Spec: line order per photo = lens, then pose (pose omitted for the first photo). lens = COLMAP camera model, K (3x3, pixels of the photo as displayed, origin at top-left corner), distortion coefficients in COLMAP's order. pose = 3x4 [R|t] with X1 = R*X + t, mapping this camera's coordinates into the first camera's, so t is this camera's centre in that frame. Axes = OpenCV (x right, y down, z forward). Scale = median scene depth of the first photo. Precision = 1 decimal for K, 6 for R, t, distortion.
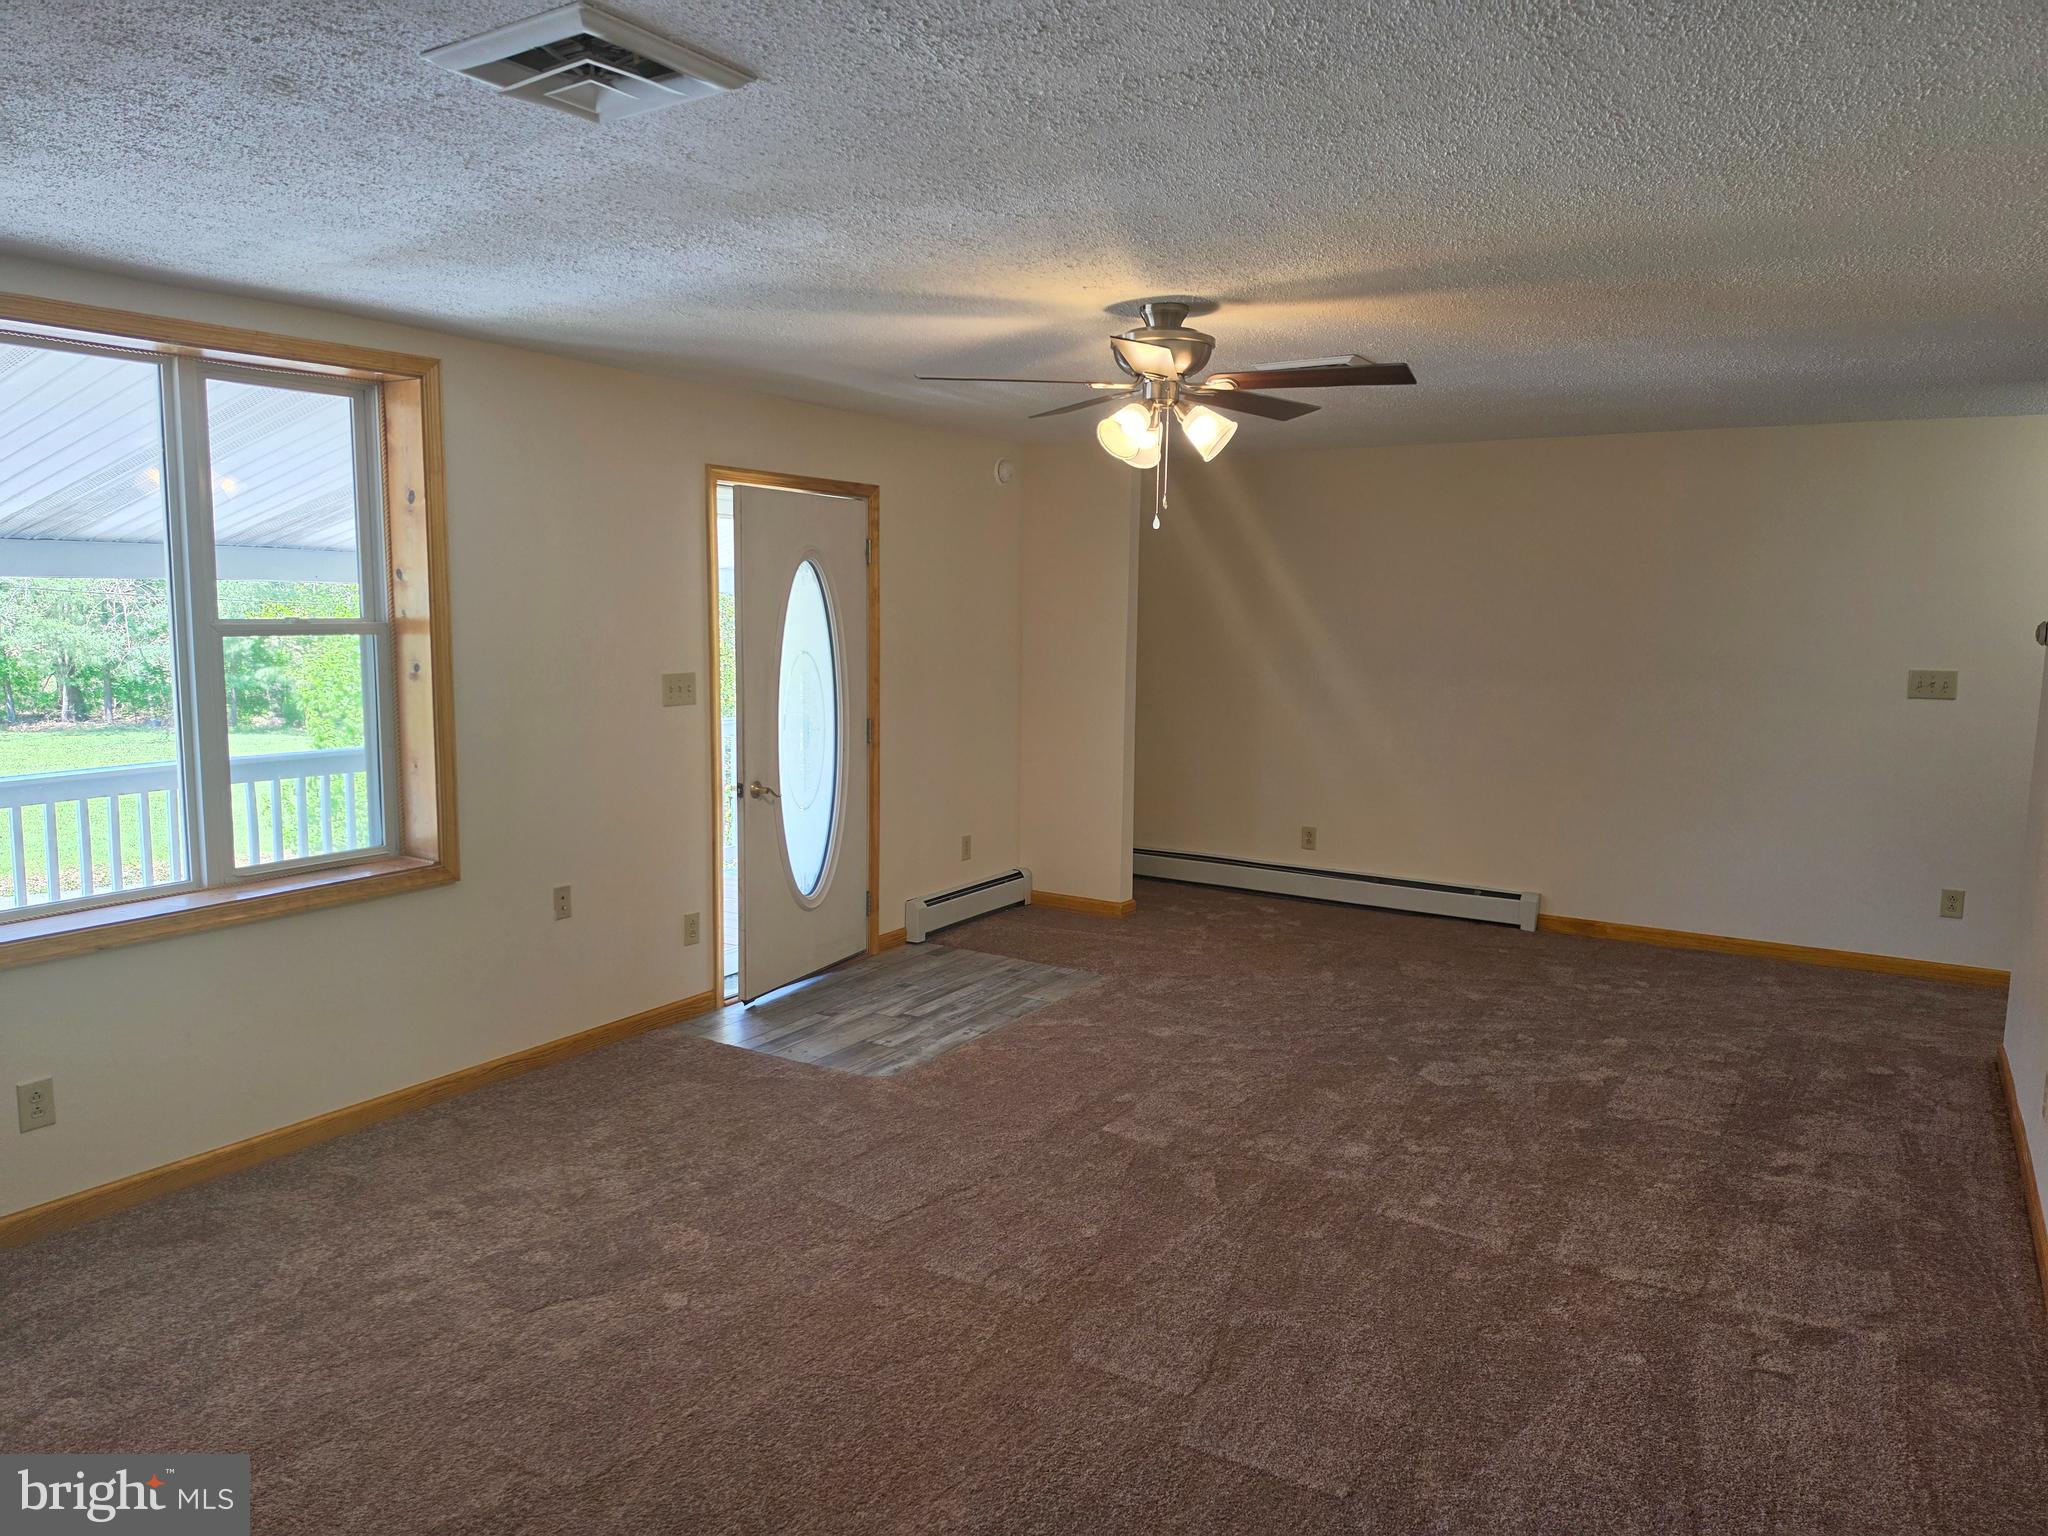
lens RADIAL K [[1376.2, 0, 1013.2], [0, 1376.2, 766.6], [0, 0, 1]] dist [0.087475, -0.104882]
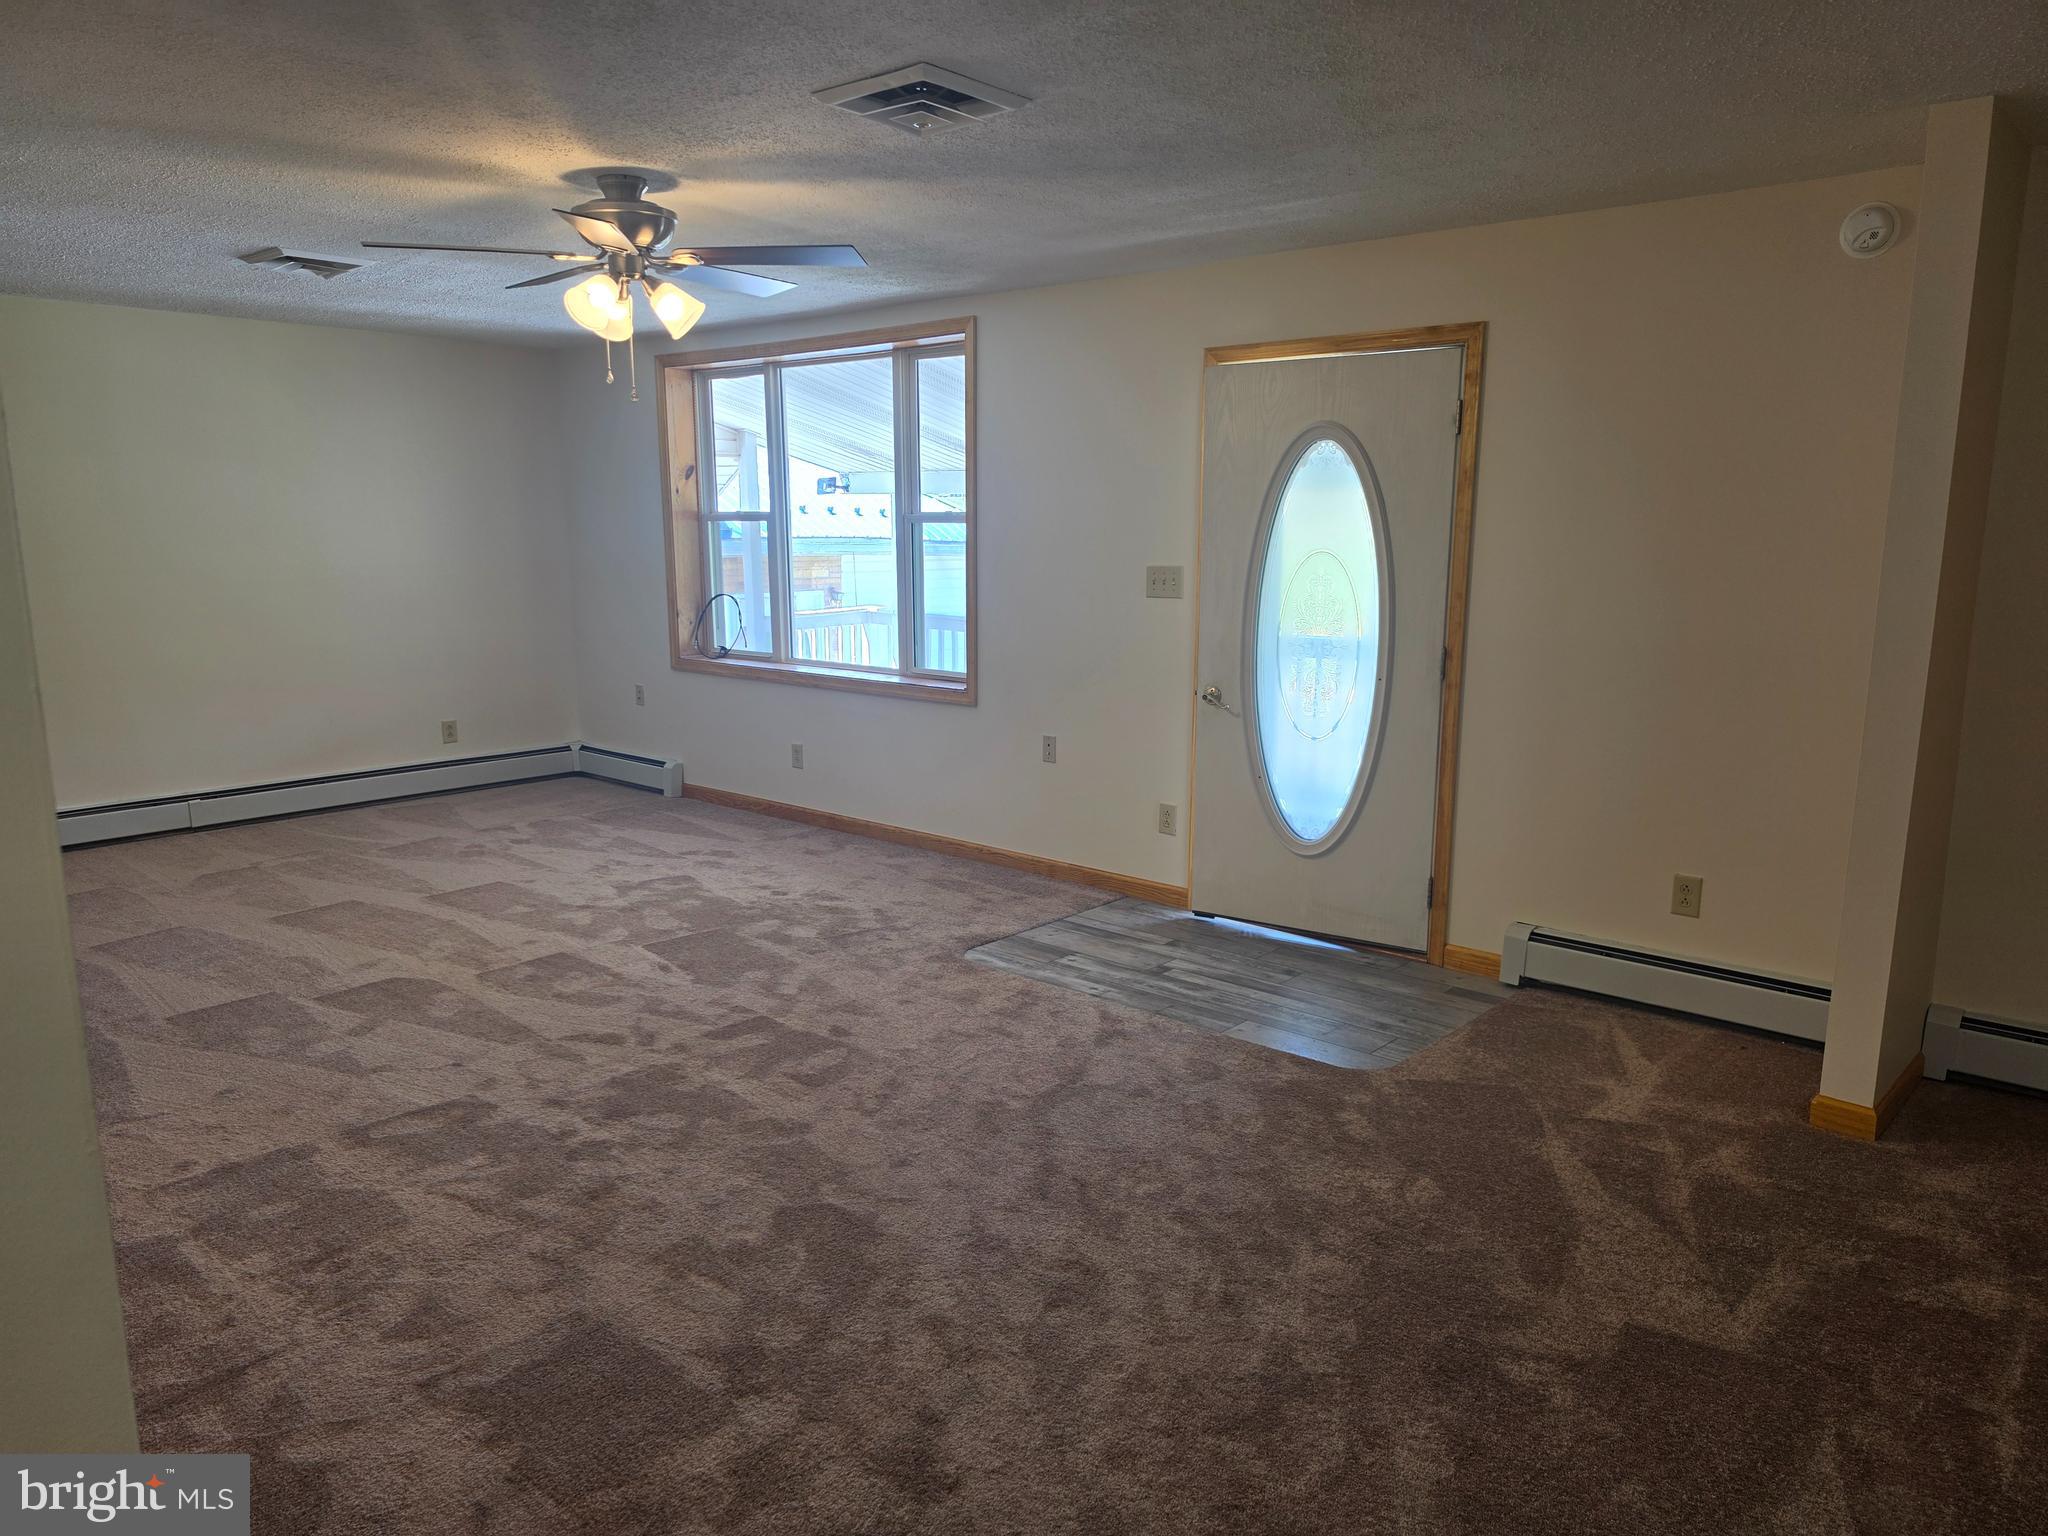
lens RADIAL K [[1376.2, 0, 1013.2], [0, 1376.2, 766.6], [0, 0, 1]] dist [0.087475, -0.104882]
pose [[-0.157807, 0.154880, -0.975248, 0.771309], [-0.126027, 0.976388, 0.175453, -0.085111], [0.979395, 0.150596, -0.134562, 1.014709]]
